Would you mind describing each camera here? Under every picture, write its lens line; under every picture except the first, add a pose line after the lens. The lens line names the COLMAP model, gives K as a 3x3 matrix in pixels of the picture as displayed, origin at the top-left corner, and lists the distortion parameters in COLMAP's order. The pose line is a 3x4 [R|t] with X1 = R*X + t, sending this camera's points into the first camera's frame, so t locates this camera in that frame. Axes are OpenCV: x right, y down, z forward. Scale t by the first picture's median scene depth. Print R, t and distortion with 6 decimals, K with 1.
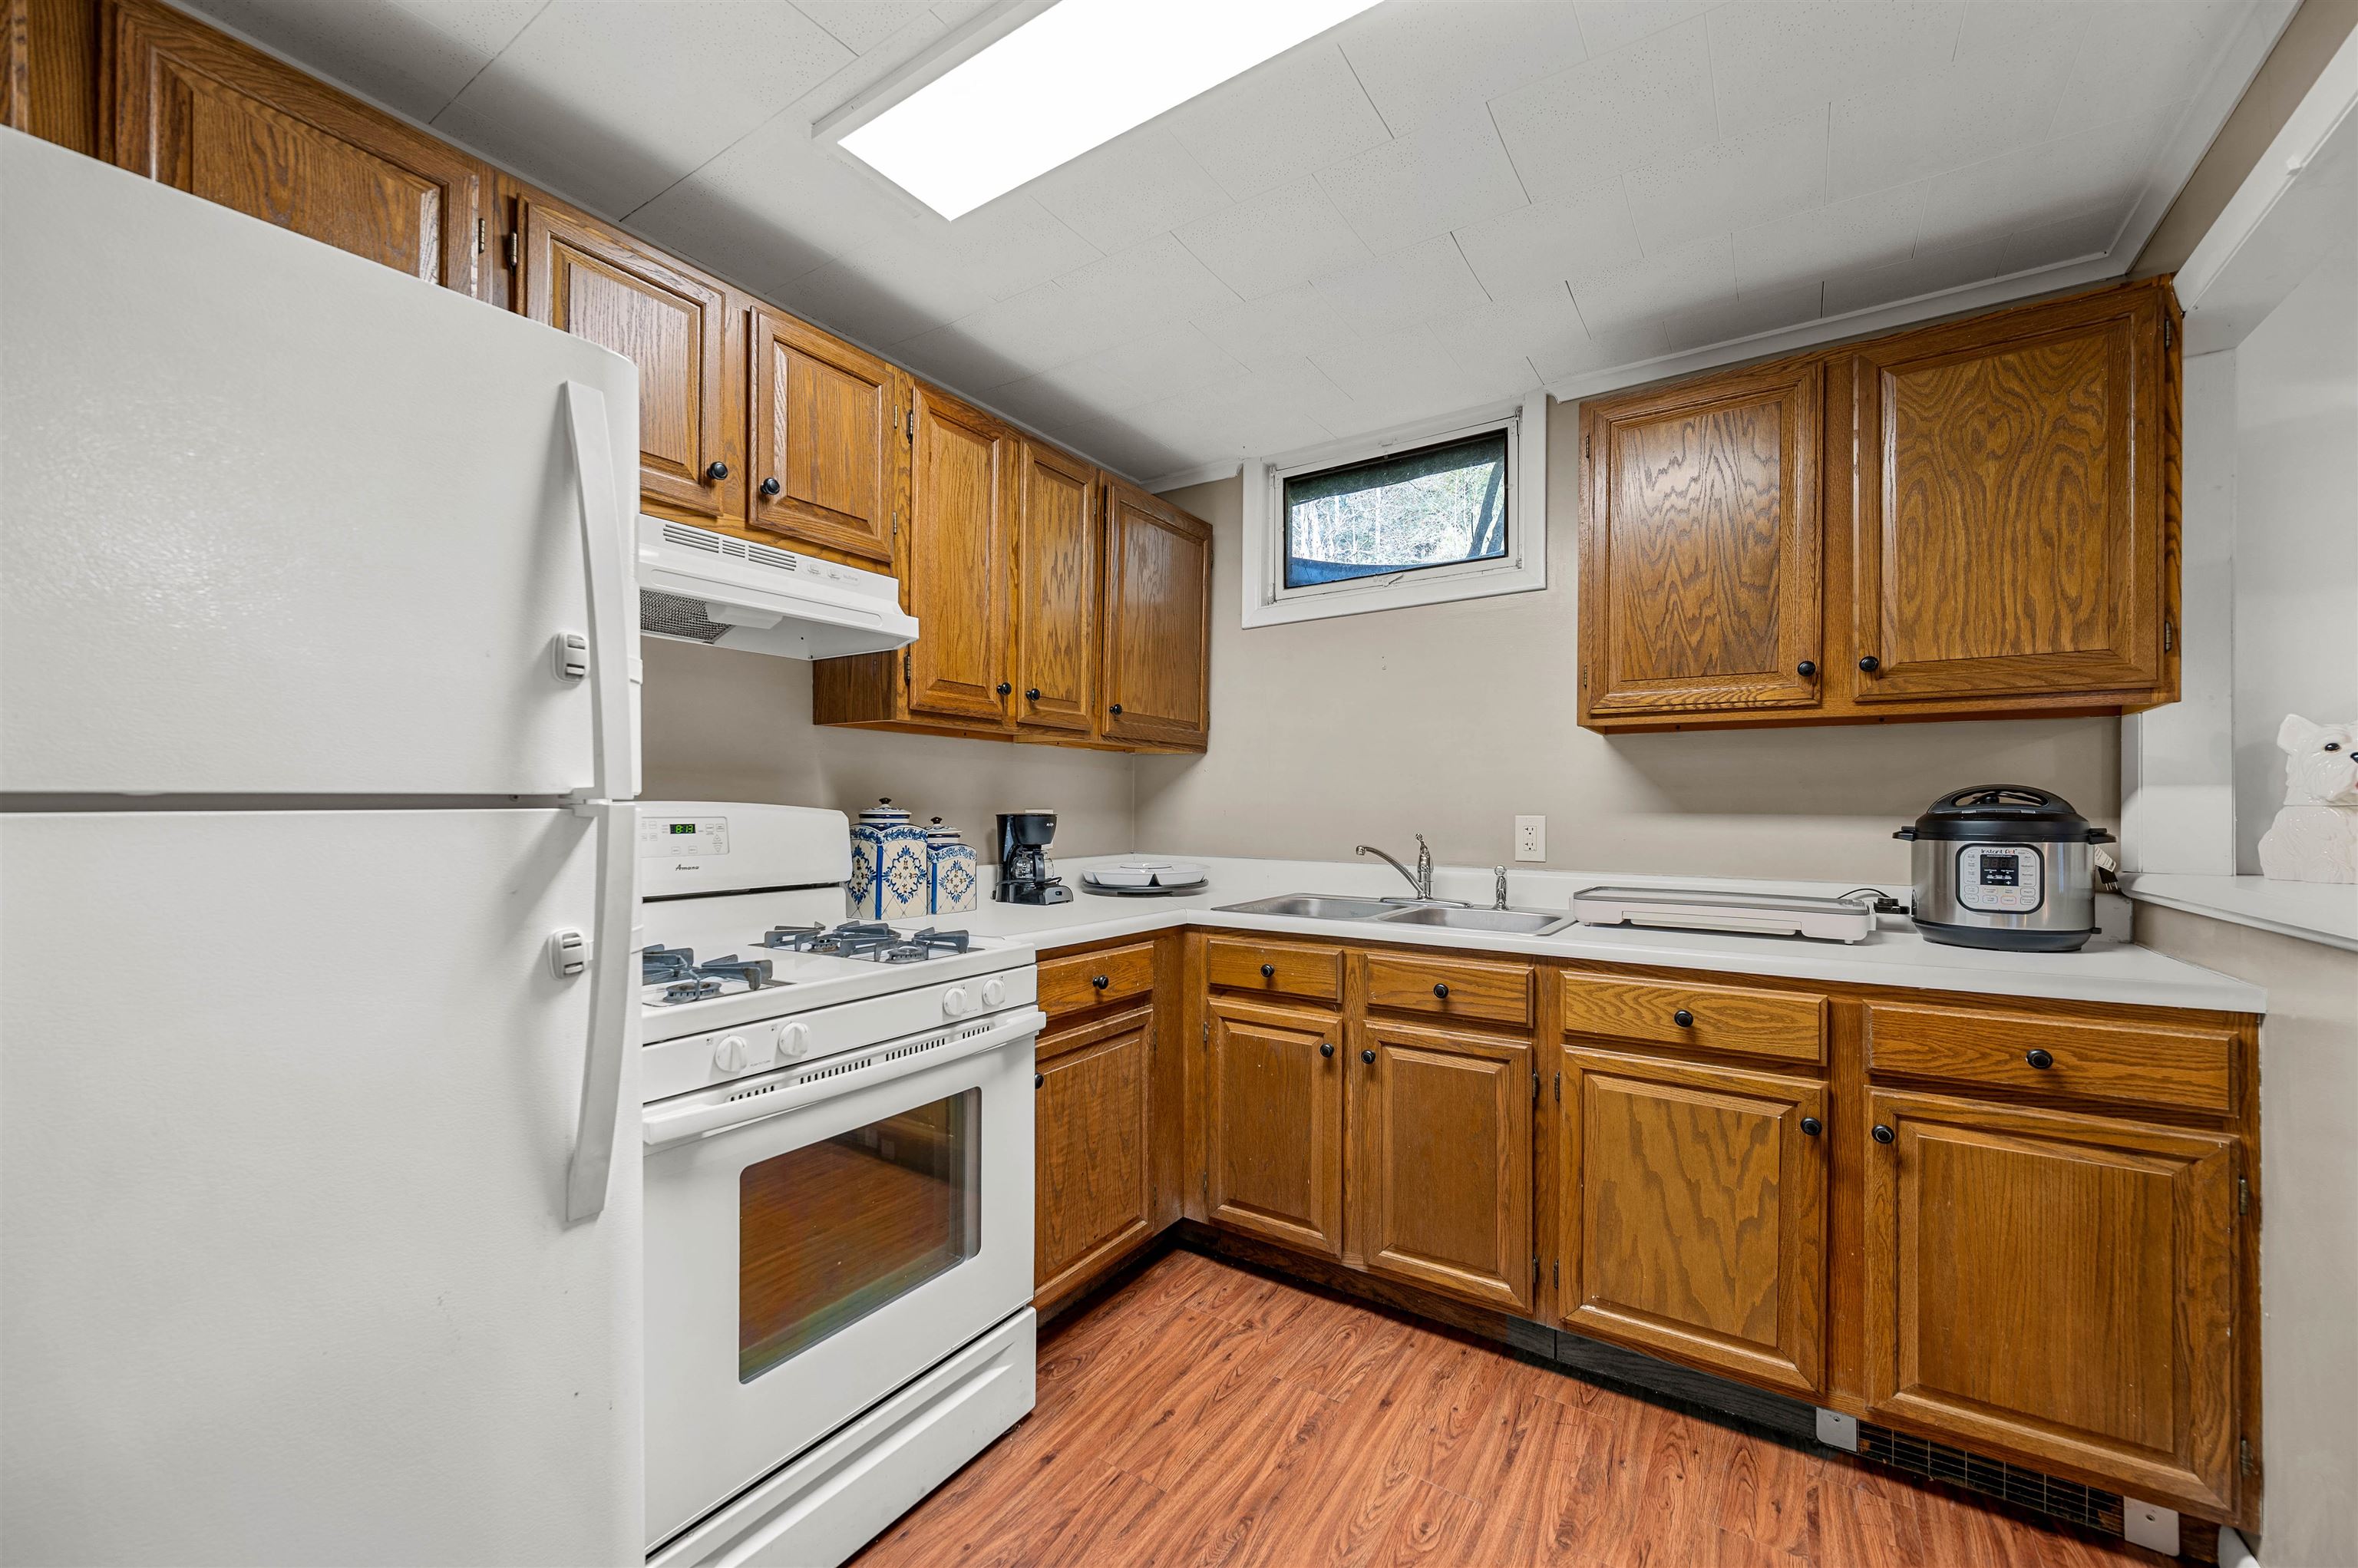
lens RADIAL K [[932.7, 0, 1173.8], [0, 932.7, 804.2], [0, 0, 1]] dist [0.001104, -0.000416]
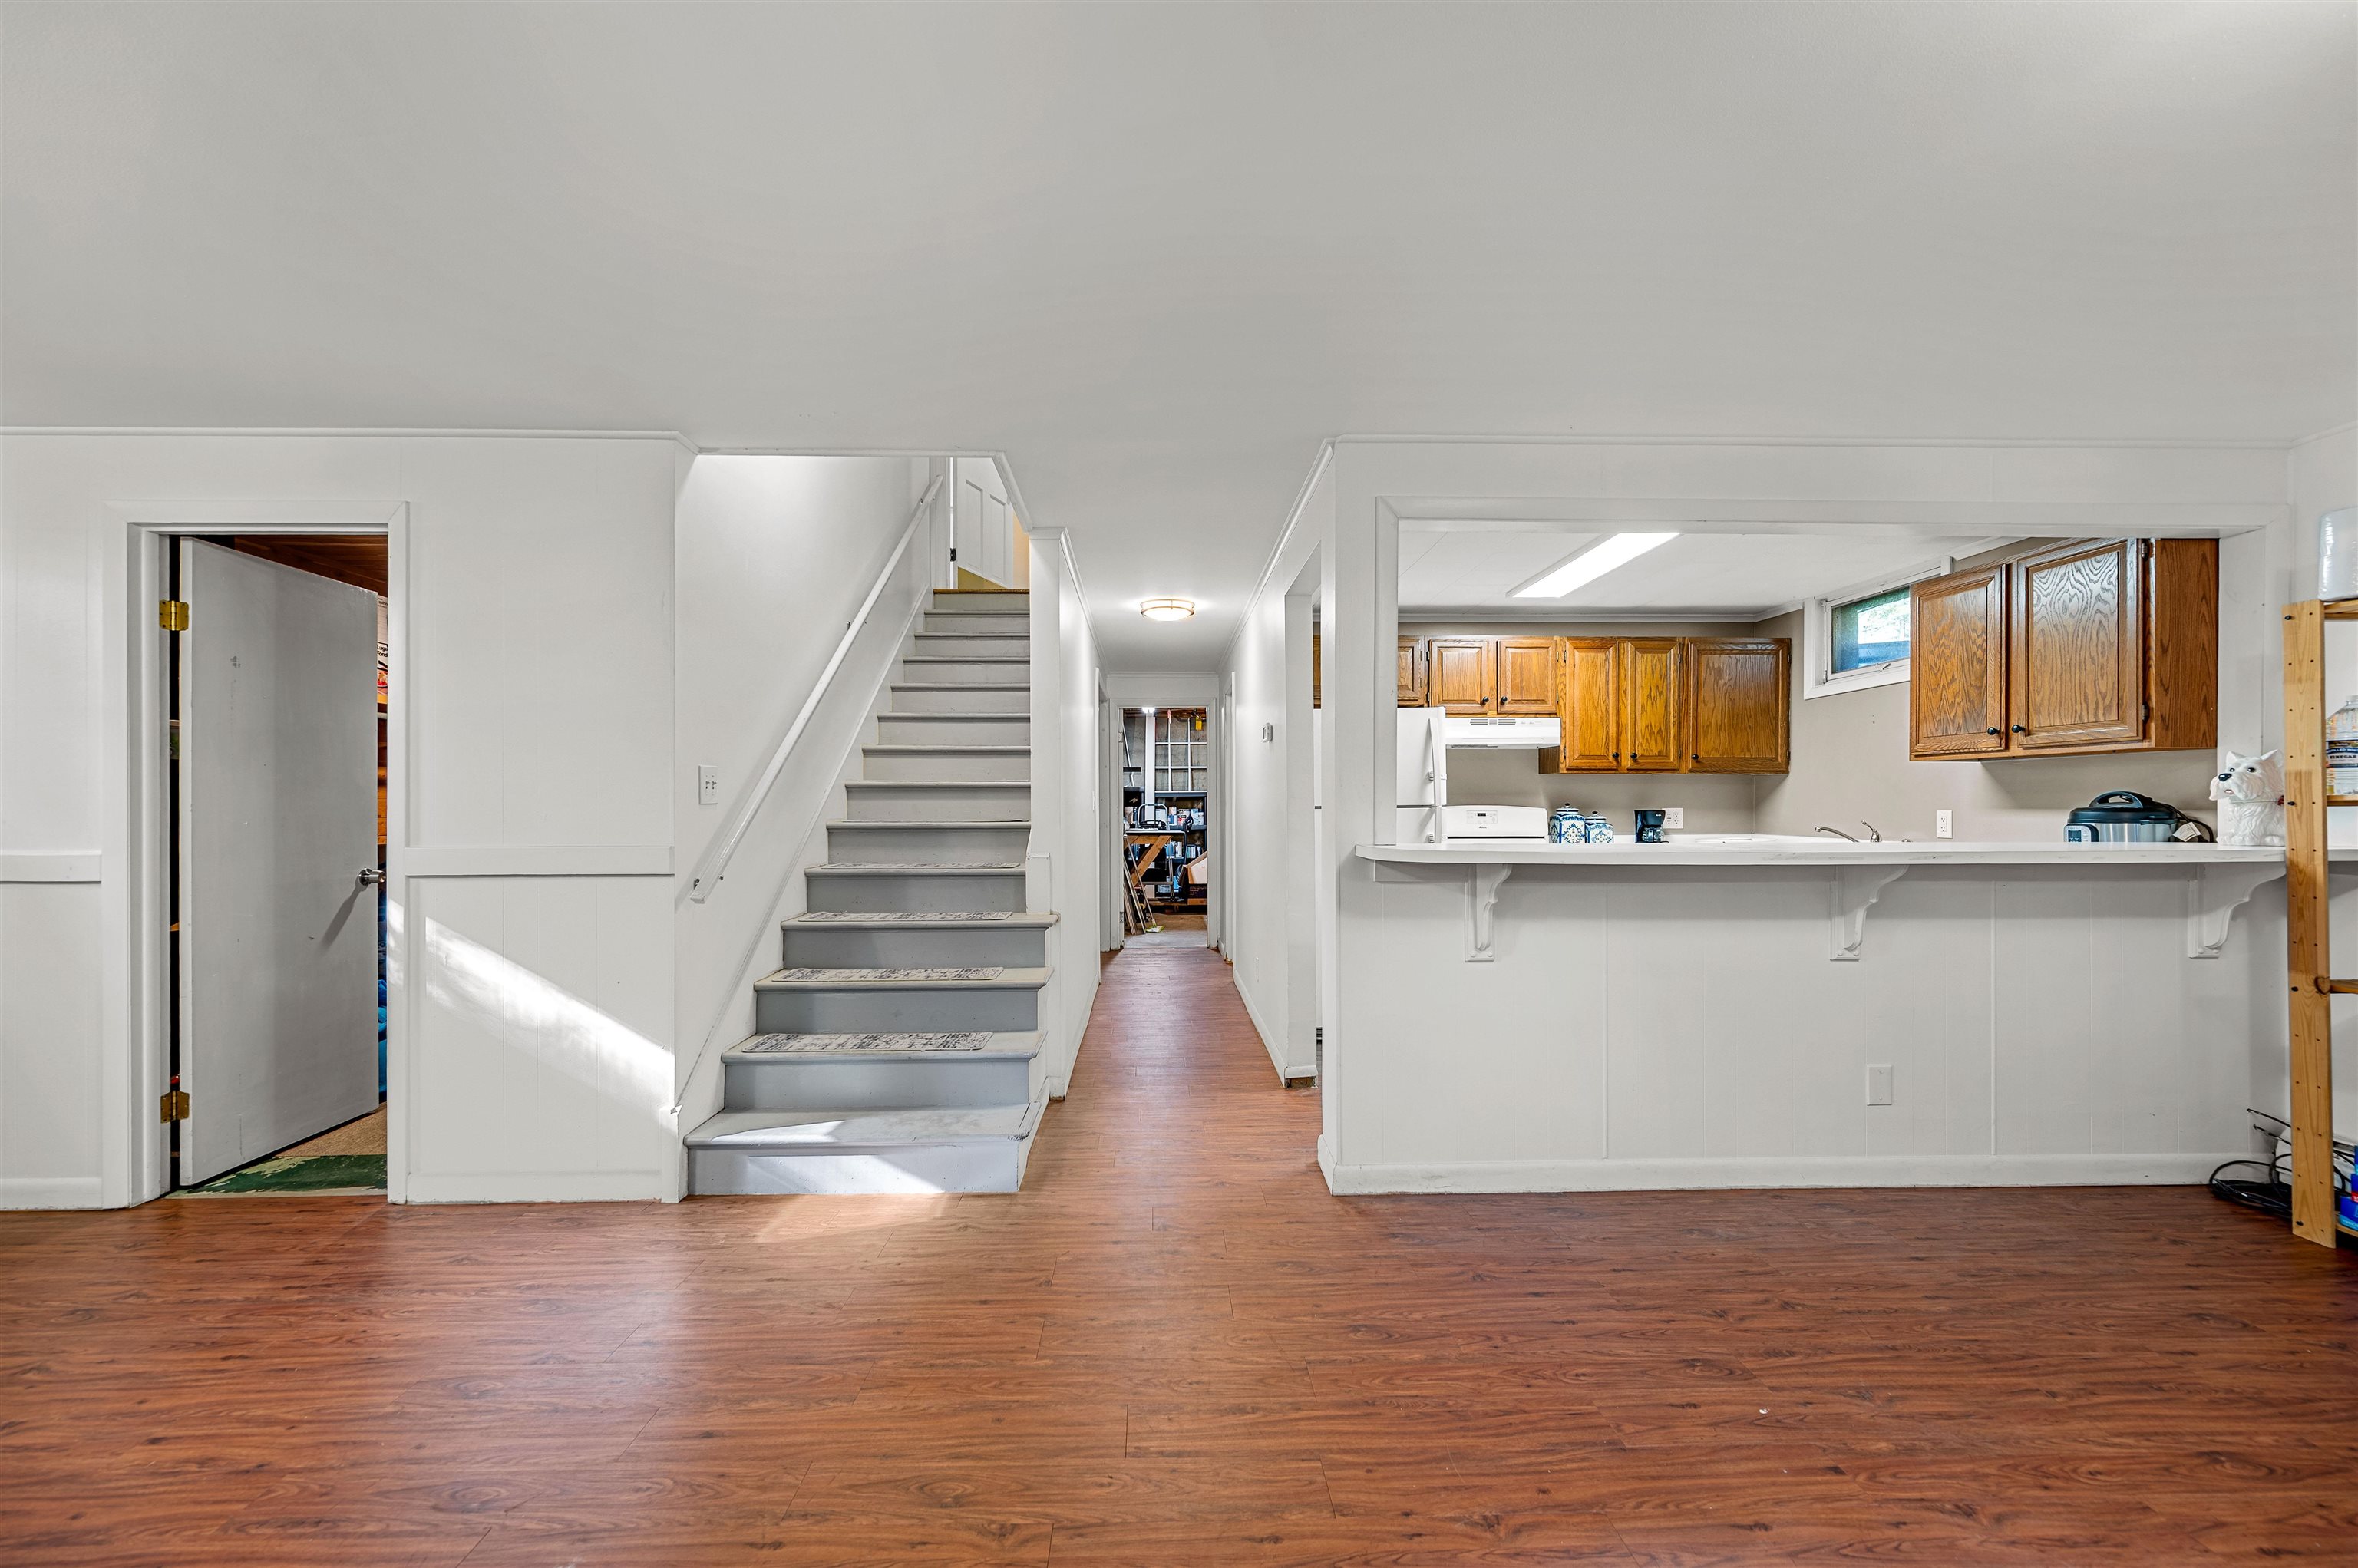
lens RADIAL K [[932.7, 0, 1173.8], [0, 932.7, 804.2], [0, 0, 1]] dist [0.001104, -0.000416]
pose [[0.571935, -0.007054, -0.820268, 1.128349], [0.007092, 0.999968, -0.003654, -0.002768], [0.820268, -0.003728, 0.571967, -1.259656]]
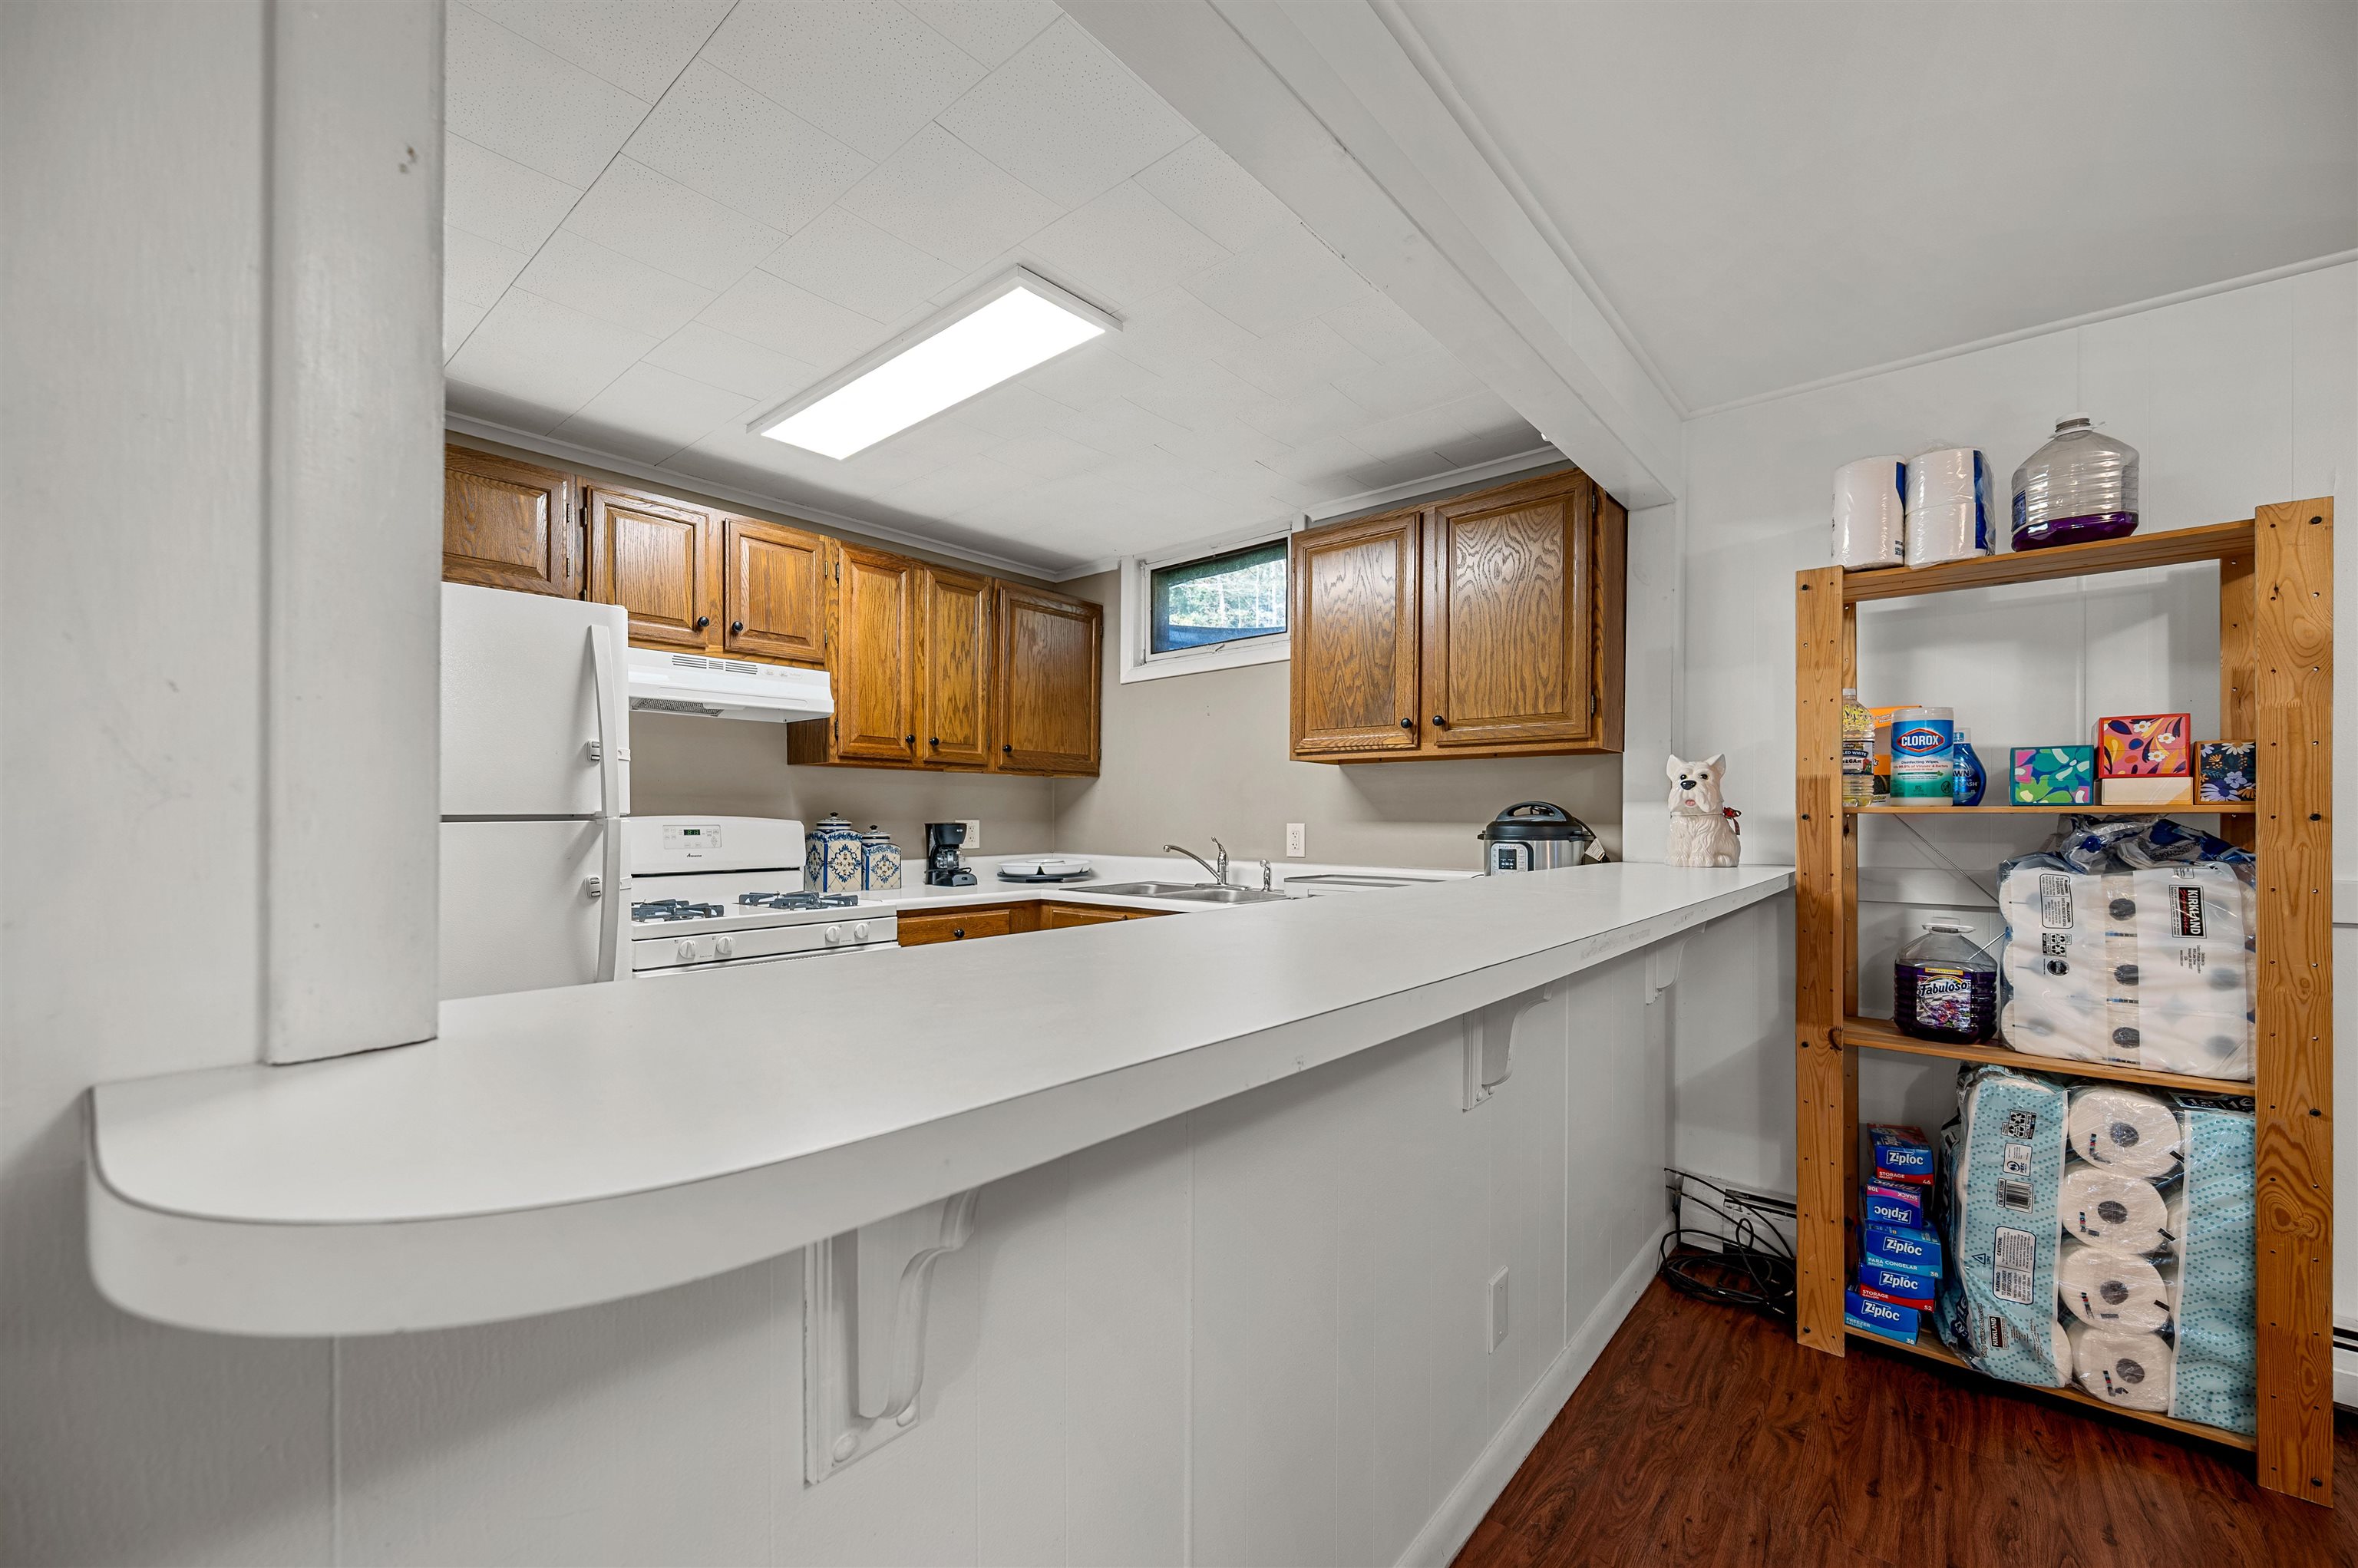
lens RADIAL K [[937.7, 0, 1167.9], [0, 937.7, 820.7], [0, 0, 1]] dist [0.001362, -0.000114]
pose [[0.992042, -0.002106, -0.125893, 0.434489], [0.003064, 0.999968, 0.007414, -0.003295], [0.125873, -0.007741, 0.992016, -0.455433]]
